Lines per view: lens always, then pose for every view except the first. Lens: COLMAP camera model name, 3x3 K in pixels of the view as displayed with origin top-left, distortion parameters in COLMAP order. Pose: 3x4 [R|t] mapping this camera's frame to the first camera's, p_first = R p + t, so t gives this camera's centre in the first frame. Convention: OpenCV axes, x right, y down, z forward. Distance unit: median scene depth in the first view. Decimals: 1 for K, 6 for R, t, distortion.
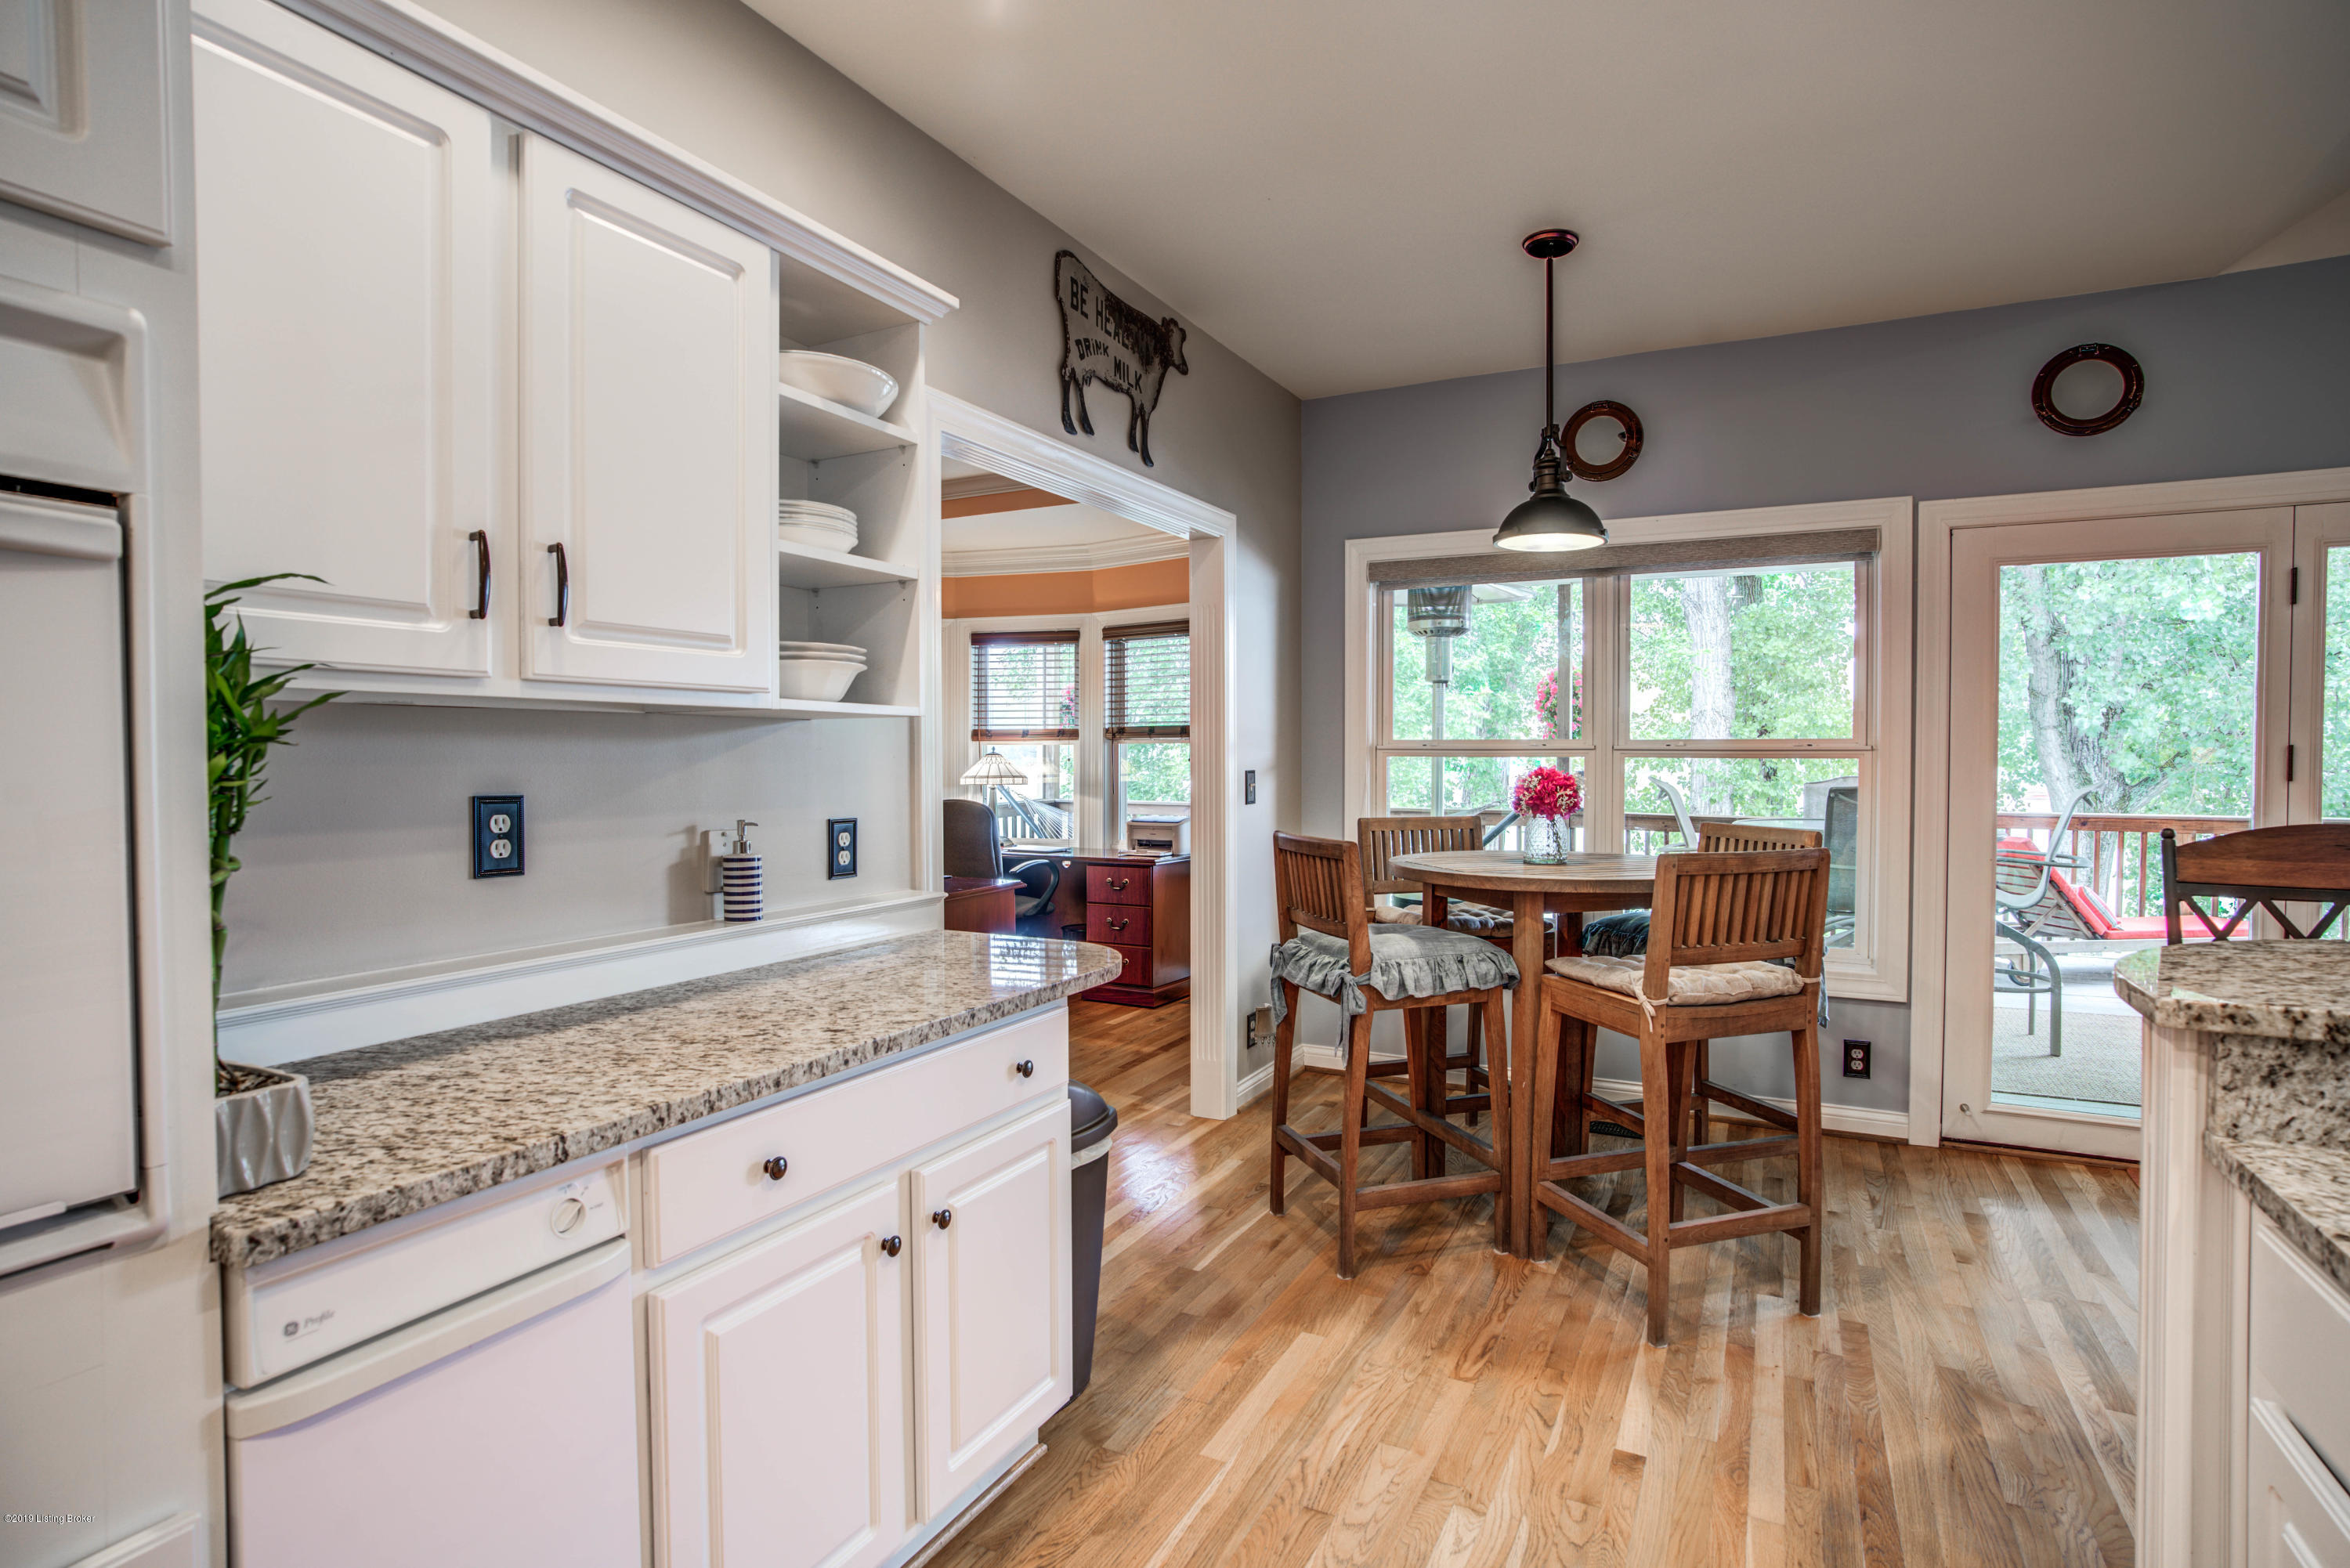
lens RADIAL K [[1190.3, 0, 1173.1], [0, 1190.3, 780.5], [0, 0, 1]] dist [-0.056524, 0.032359]
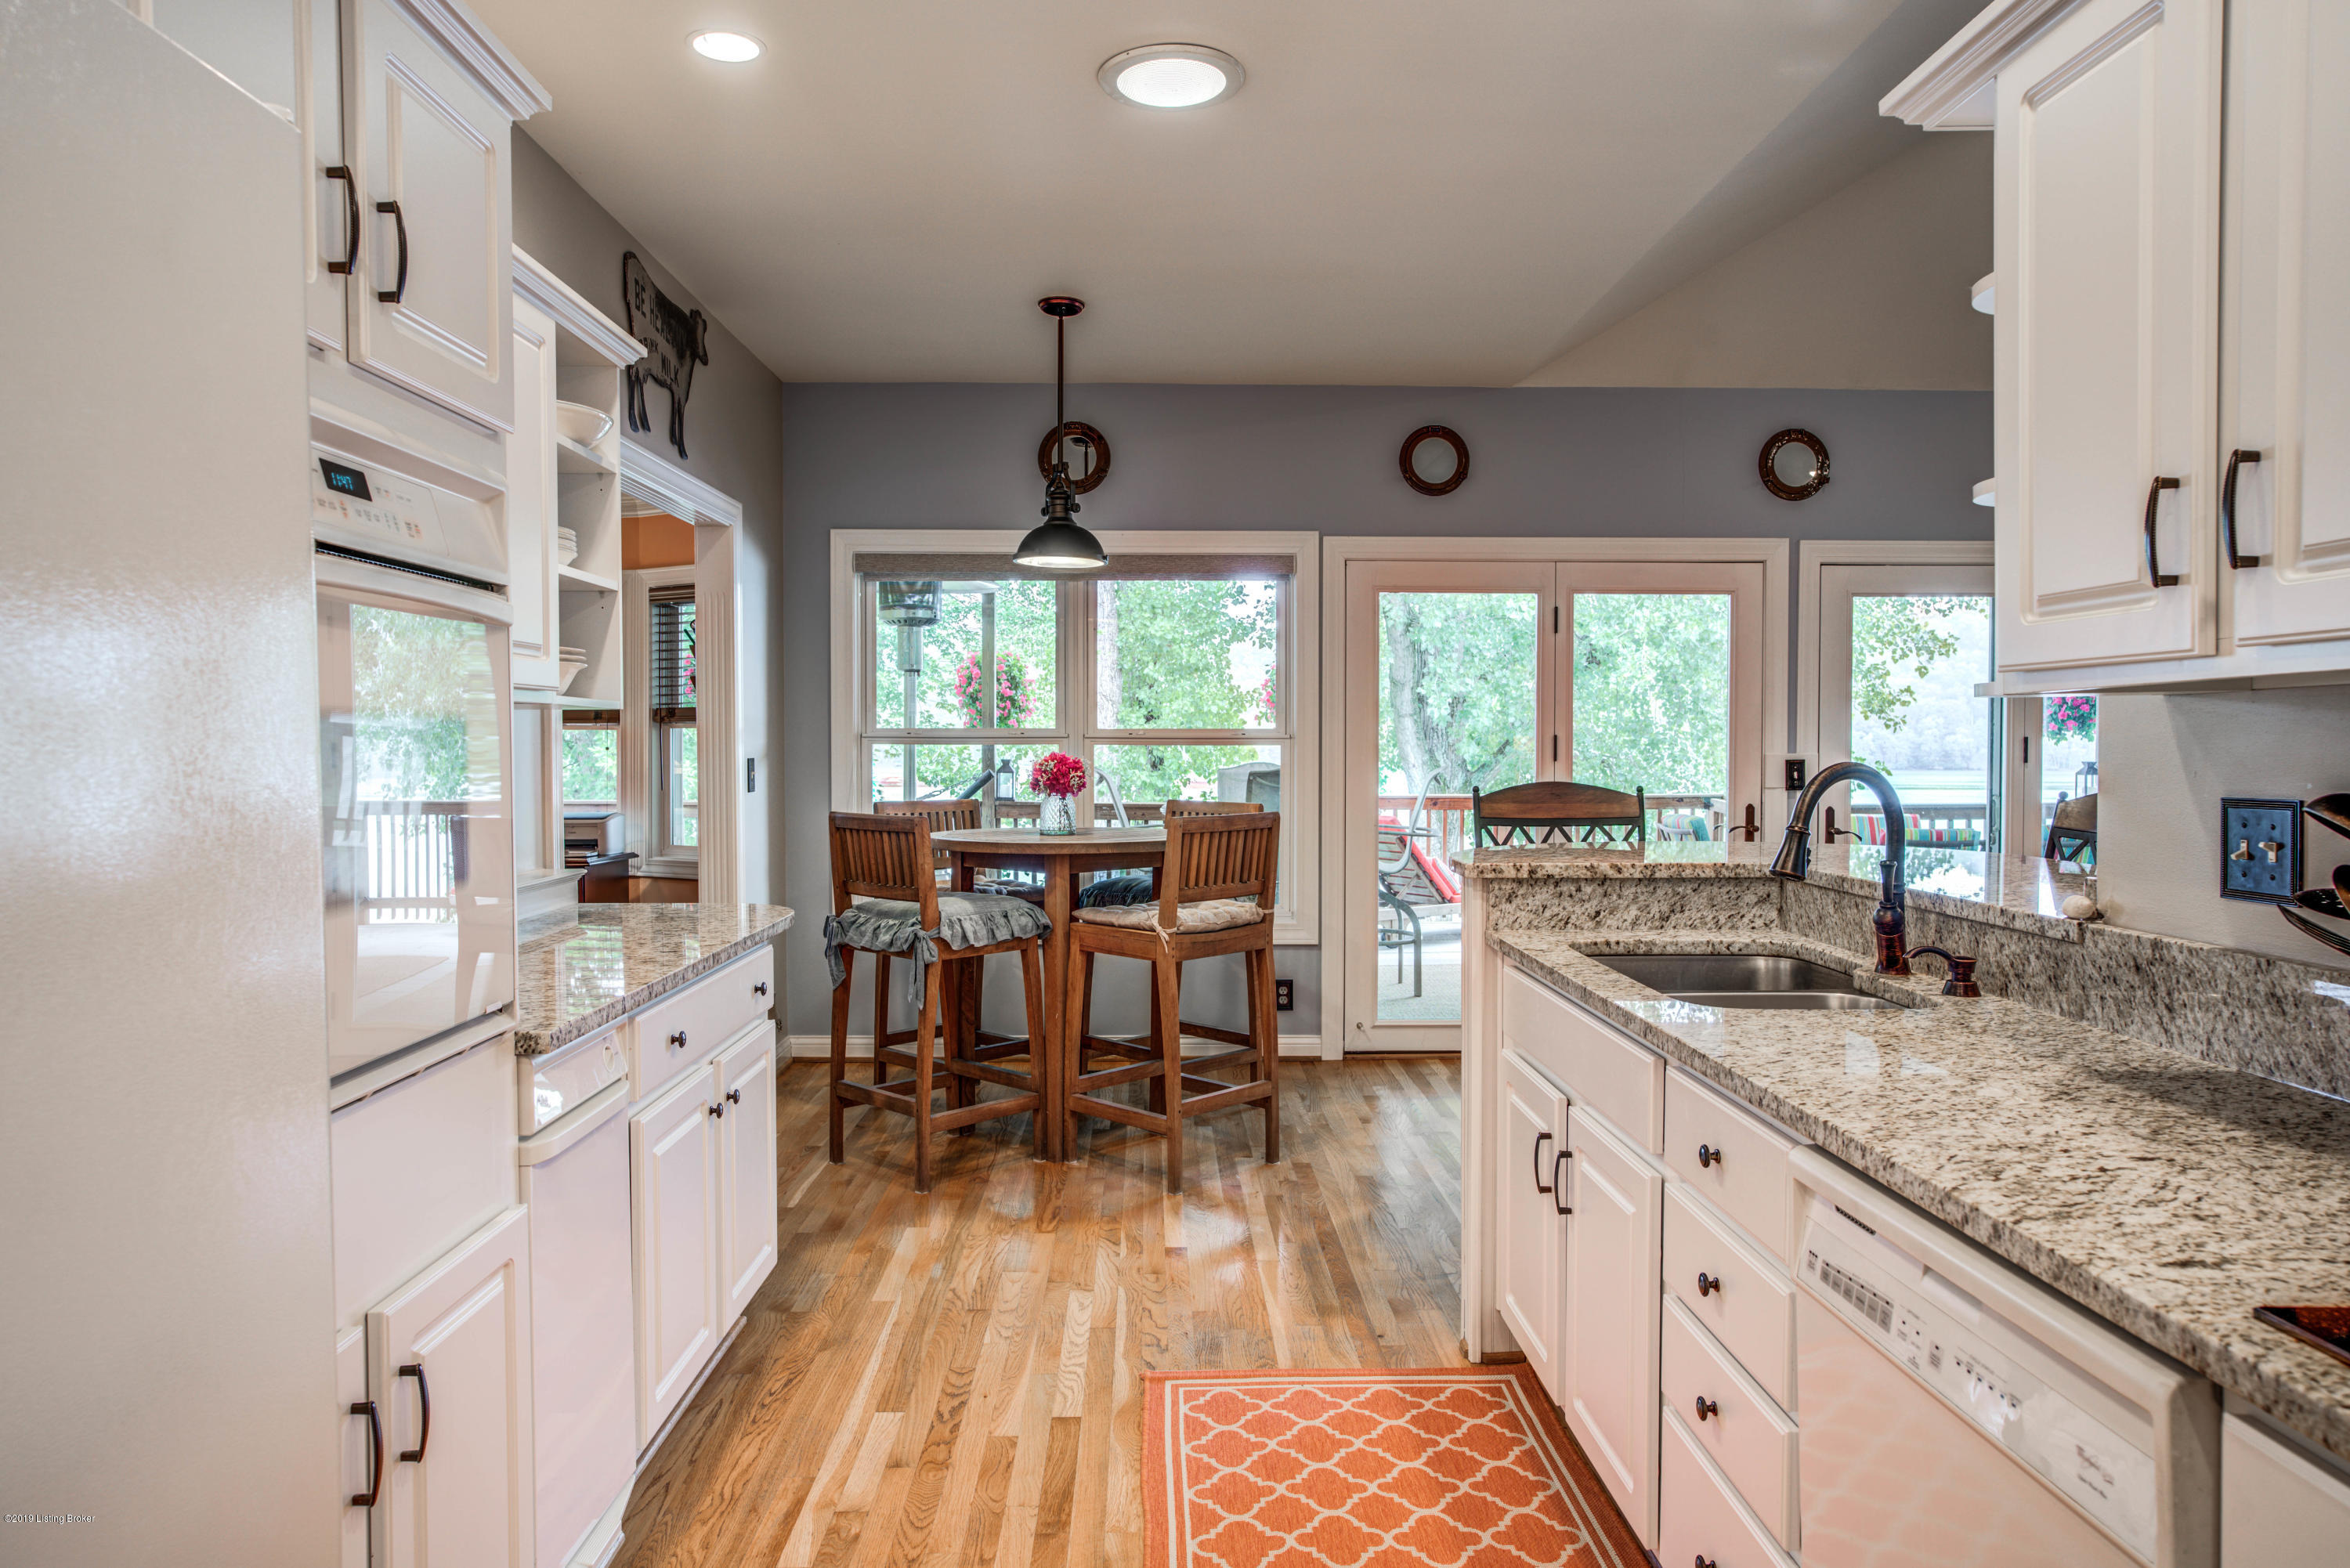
lens RADIAL K [[1489.5, 0, 1172.6], [0, 1489.5, 778.7], [0, 0, 1]] dist [-0.000496, 0.000094]
pose [[0.882324, -0.011322, 0.470506, -0.259084], [0.010258, 0.999936, 0.004825, 0.007554], [-0.470530, 0.000569, 0.882384, -0.330814]]
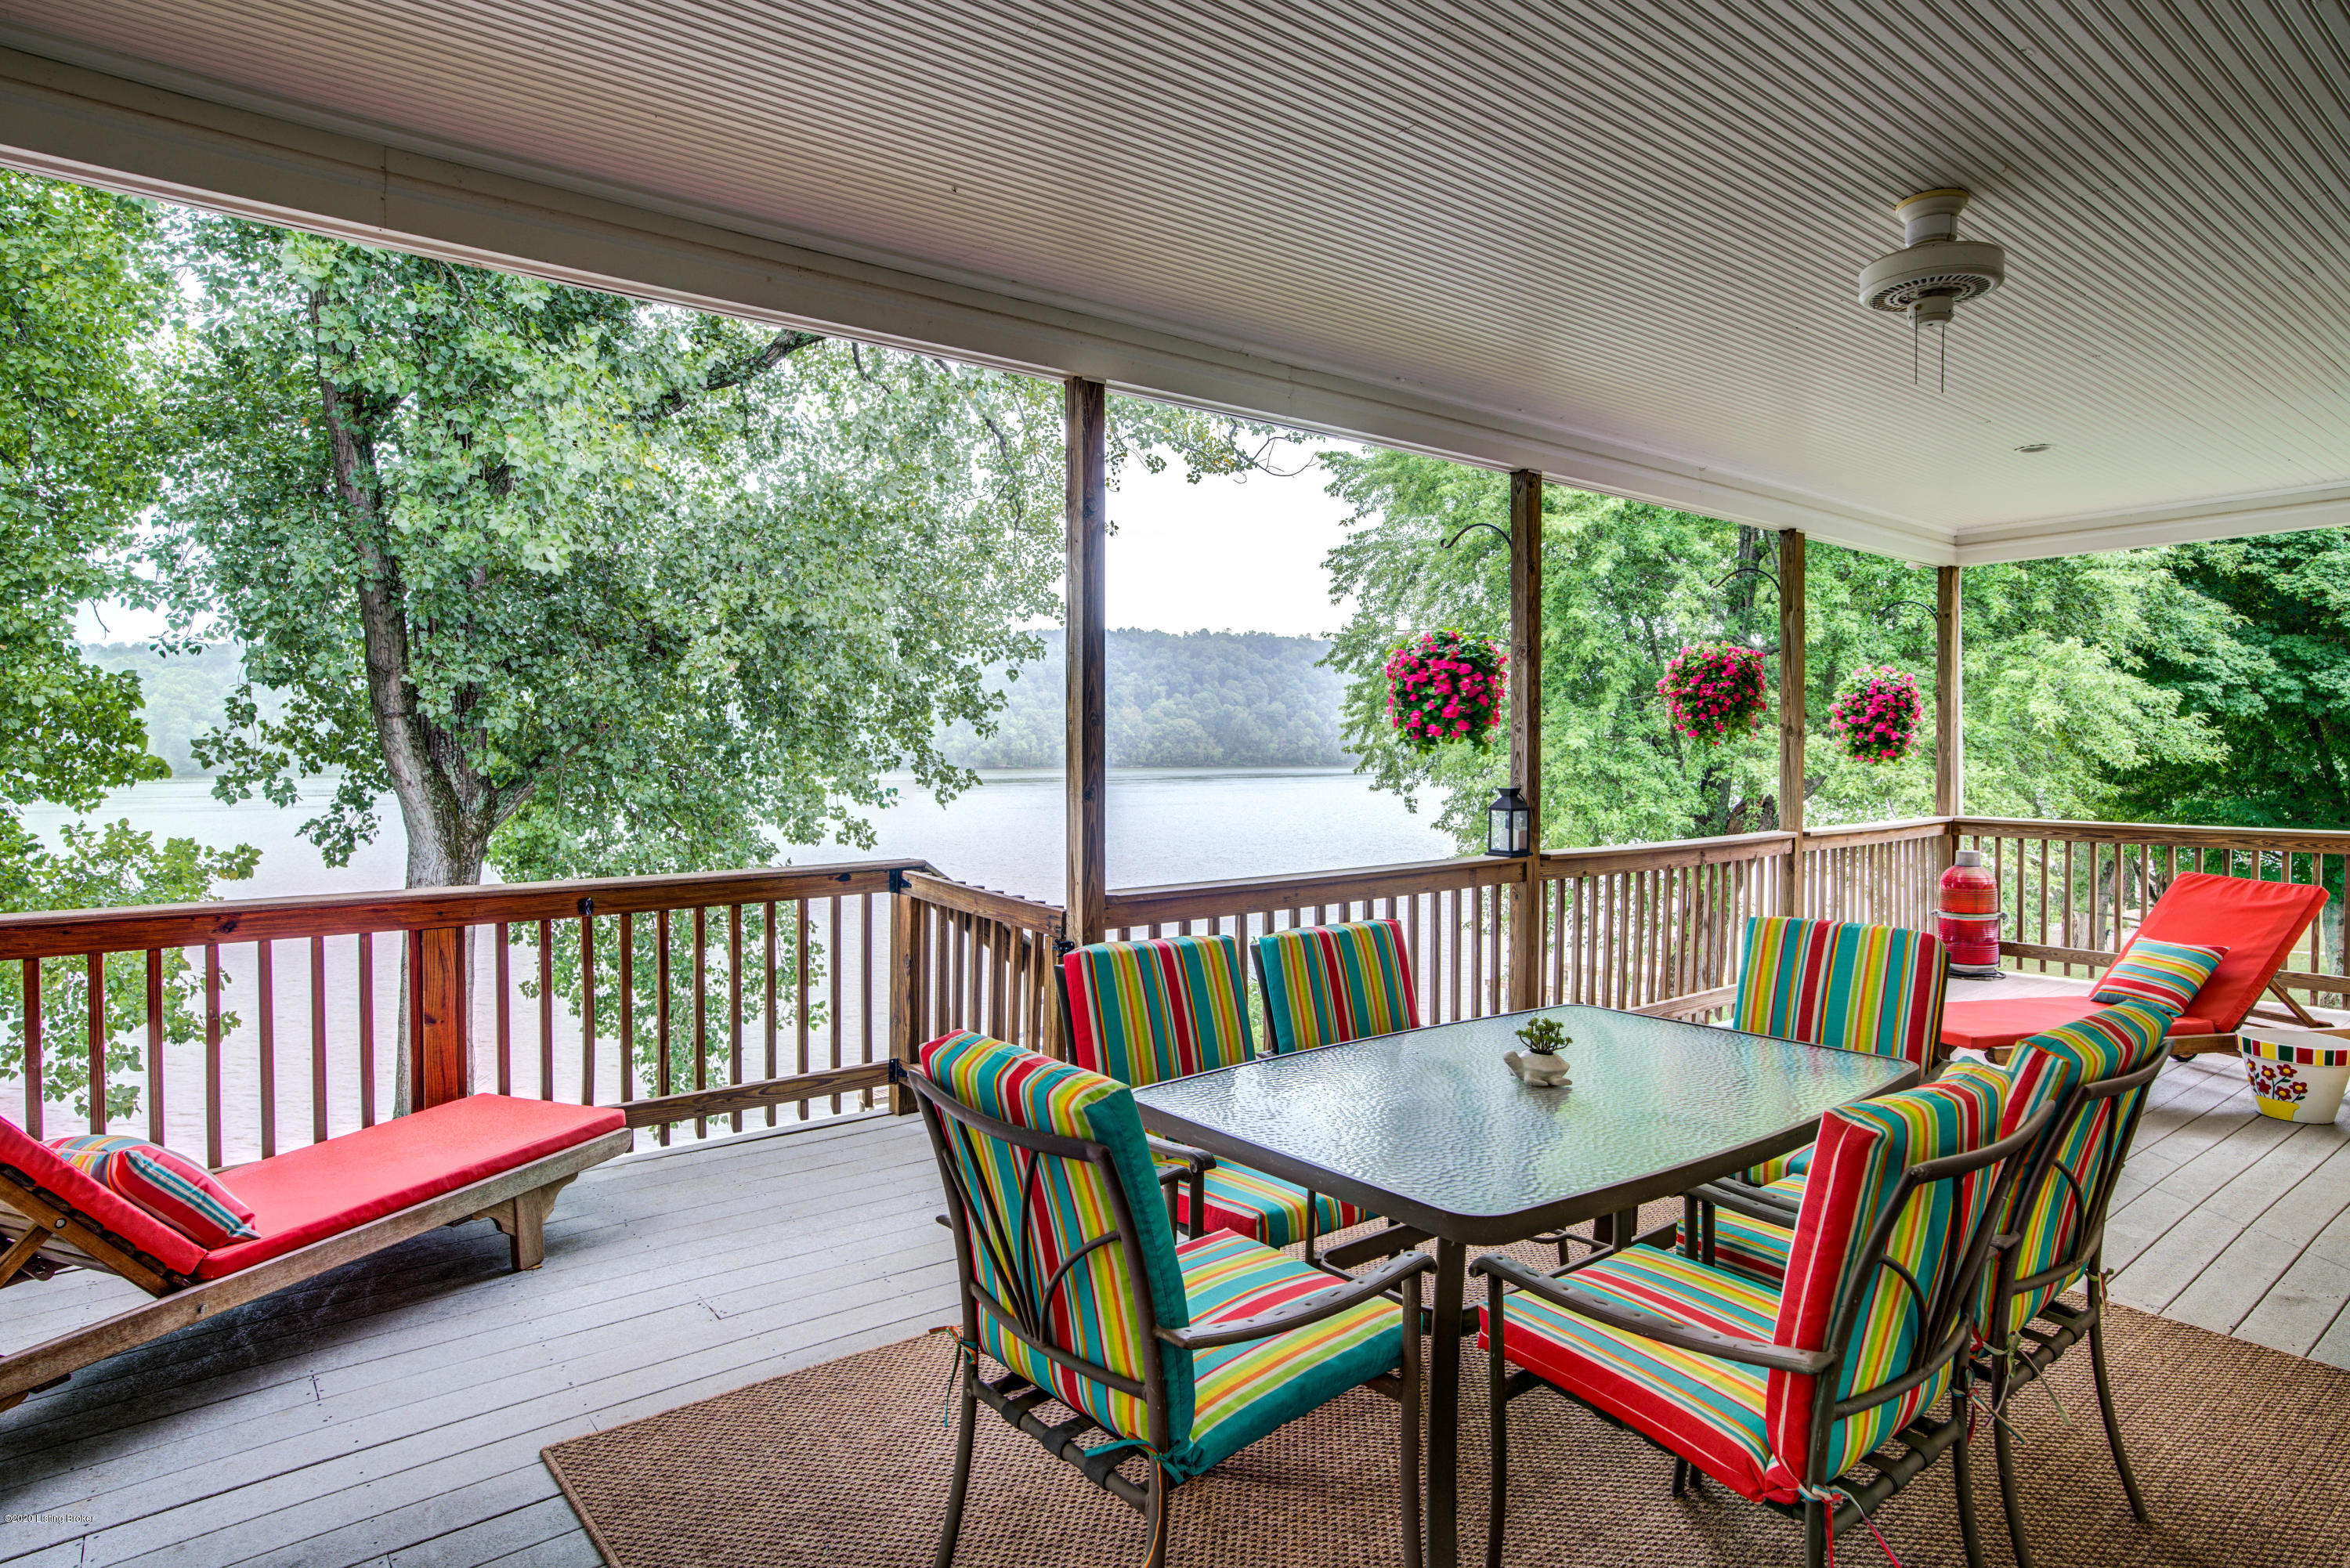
lens RADIAL K [[1338.6, 0, 1175.0], [0, 1338.6, 784.0], [0, 0, 1]] dist [-0.004819, -0.000748]
pose [[0.421616, -0.026851, 0.906377, 1.078931], [0.022329, 0.999566, 0.019225, -0.040283], [-0.906500, 0.012133, 0.422032, 1.077016]]
